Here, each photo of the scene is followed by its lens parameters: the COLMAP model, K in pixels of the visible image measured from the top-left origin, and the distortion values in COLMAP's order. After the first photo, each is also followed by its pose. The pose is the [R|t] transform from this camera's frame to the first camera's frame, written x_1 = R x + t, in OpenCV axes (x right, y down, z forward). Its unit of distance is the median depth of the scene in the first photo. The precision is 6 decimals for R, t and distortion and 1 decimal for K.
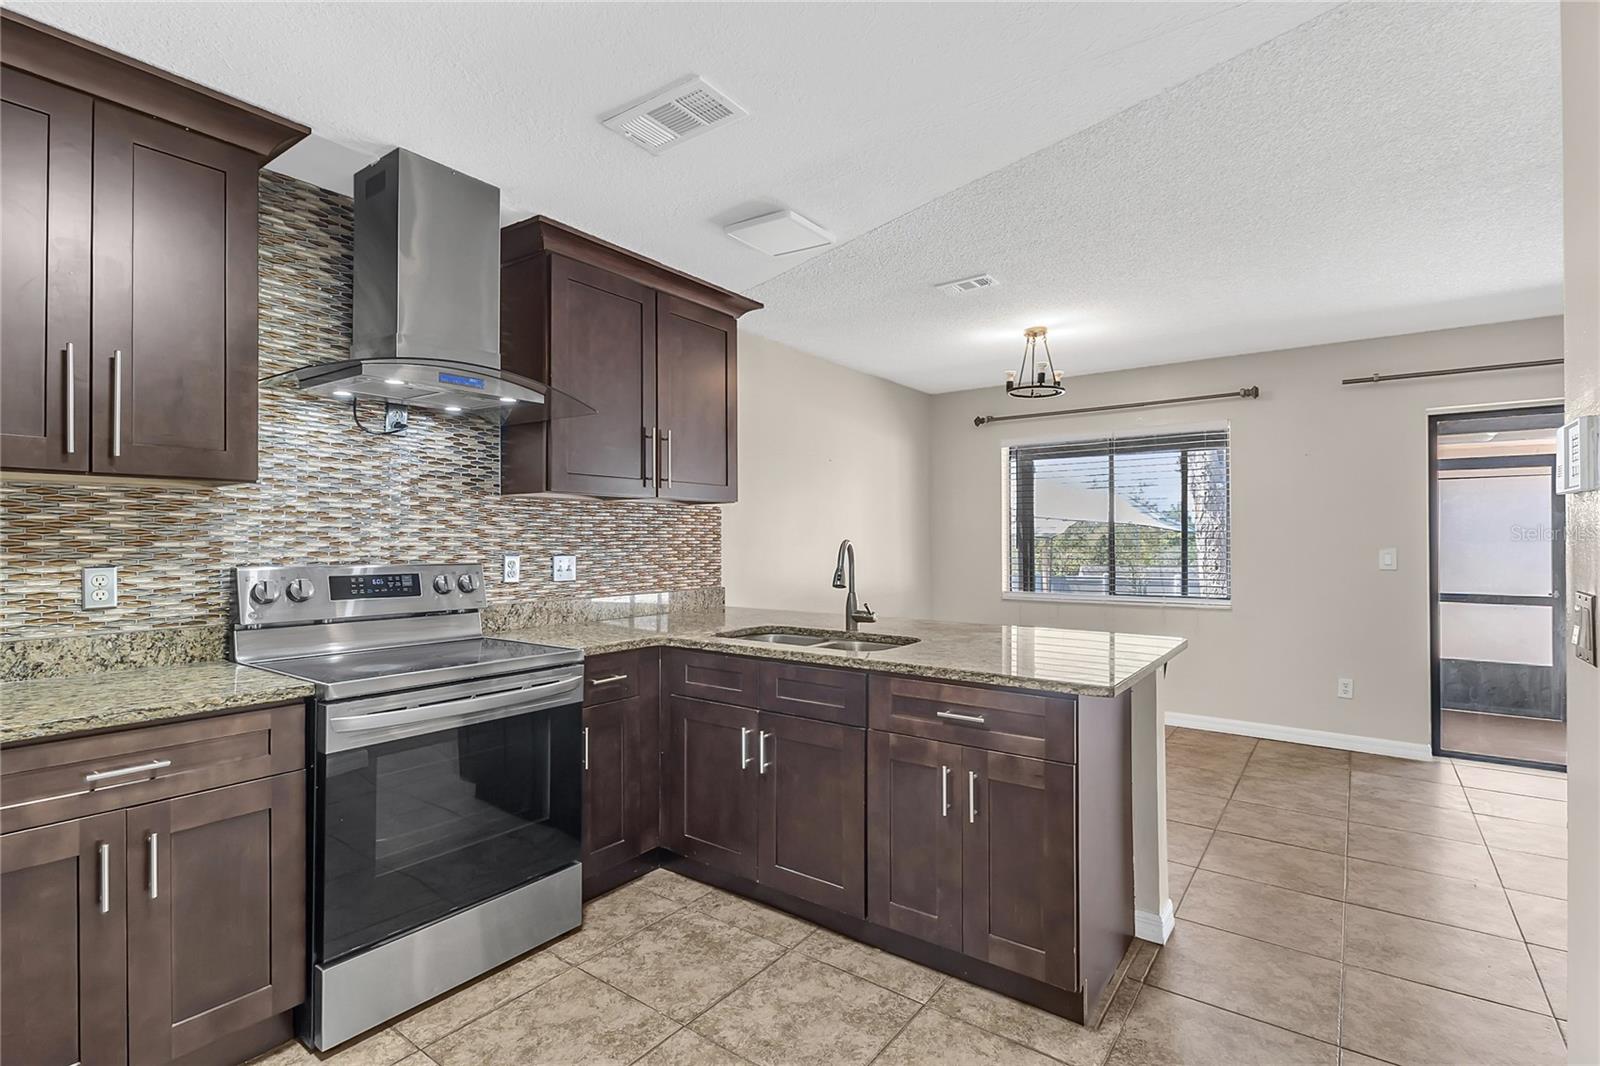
lens RADIAL K [[750.4, 0, 783.7], [0, 750.4, 531.5], [0, 0, 1]] dist [0.006196, -0.005268]
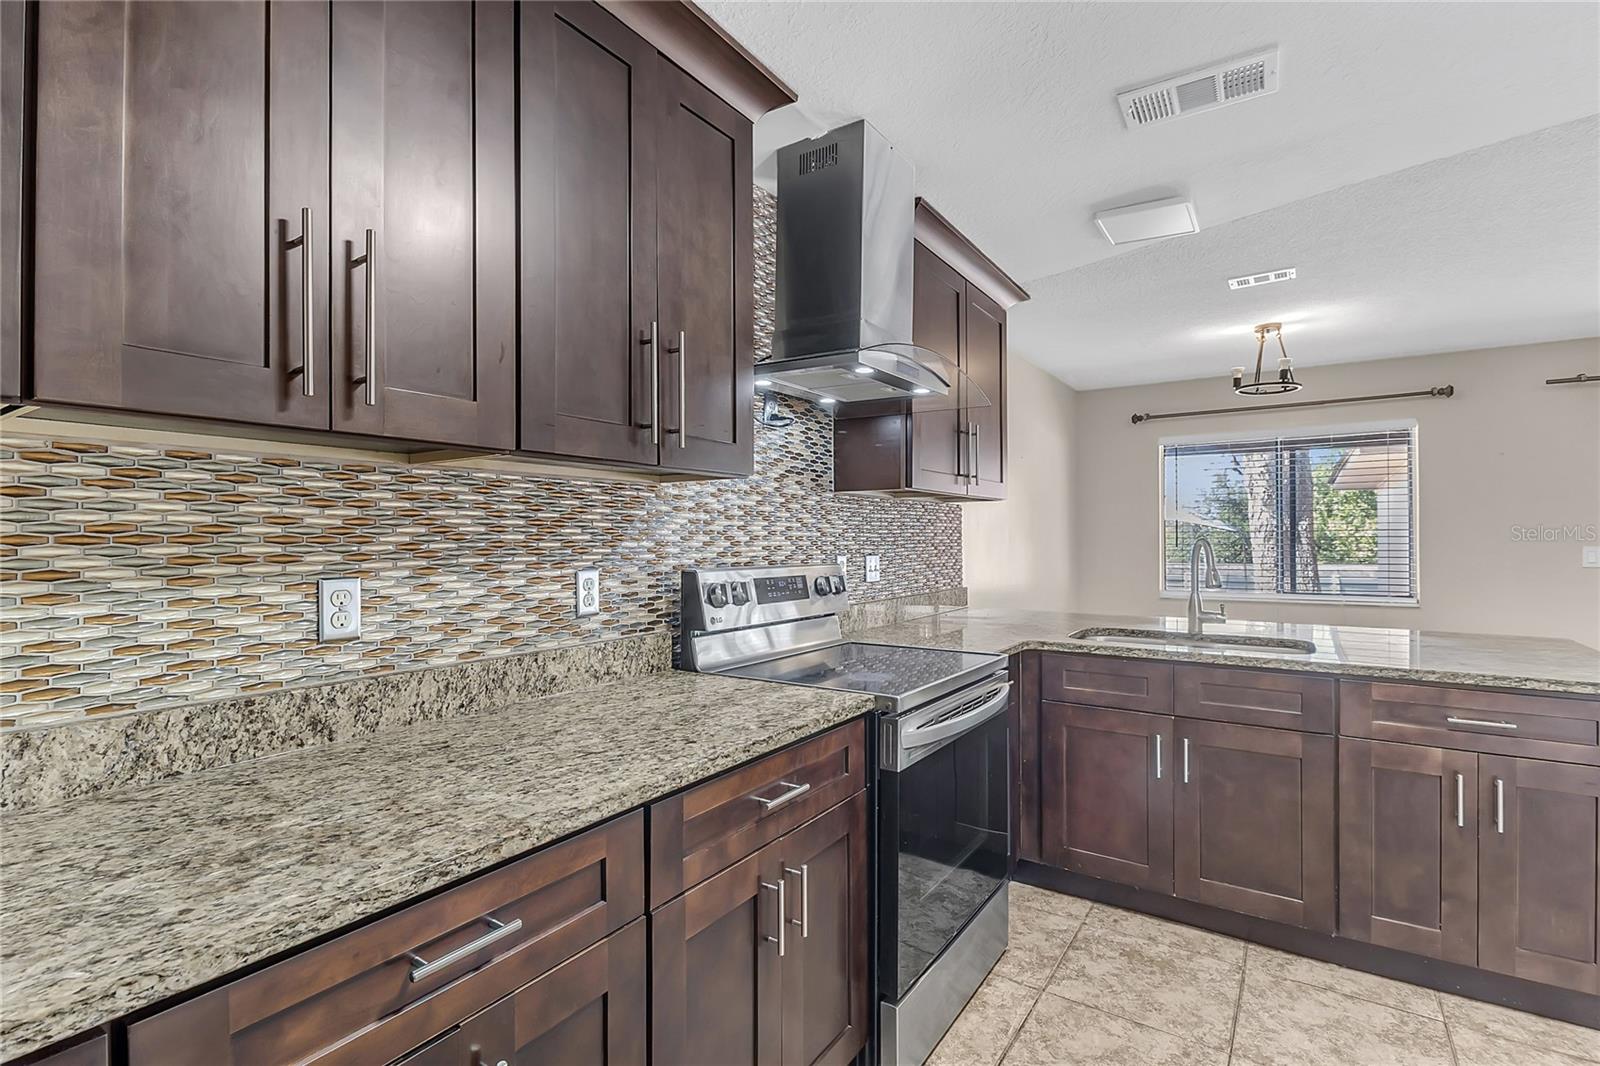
lens RADIAL K [[750.4, 0, 780.9], [0, 750.4, 527.8], [0, 0, 1]] dist [0.006196, -0.005268]
pose [[0.999110, -0.000625, 0.042168, -0.515431], [0.000722, 0.999997, -0.002293, -0.000935], [-0.042166, 0.002322, 0.999108, 0.055770]]
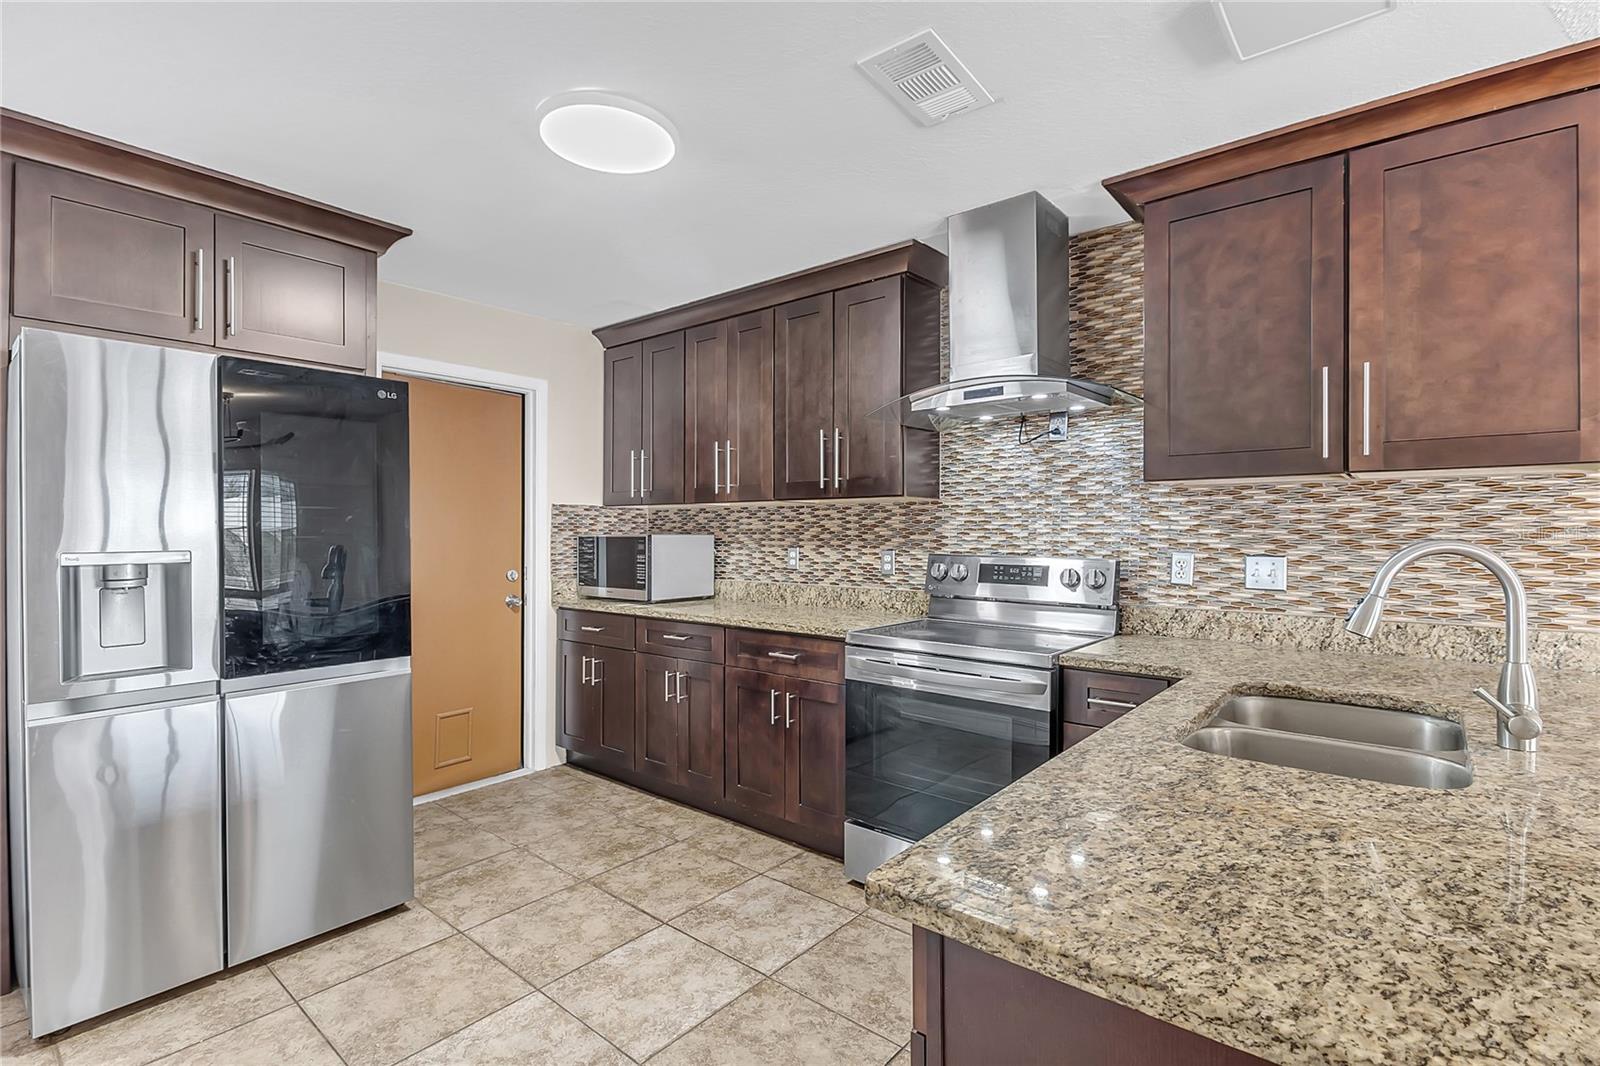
lens RADIAL K [[750.4, 0, 809.2], [0, 750.4, 531.0], [0, 0, 1]] dist [0.006196, -0.005268]
pose [[-0.045318, 0.000141, -0.998973, 0.574916], [0.009825, 0.999952, -0.000305, 0.001789], [0.998924, -0.009829, -0.045317, 0.649443]]
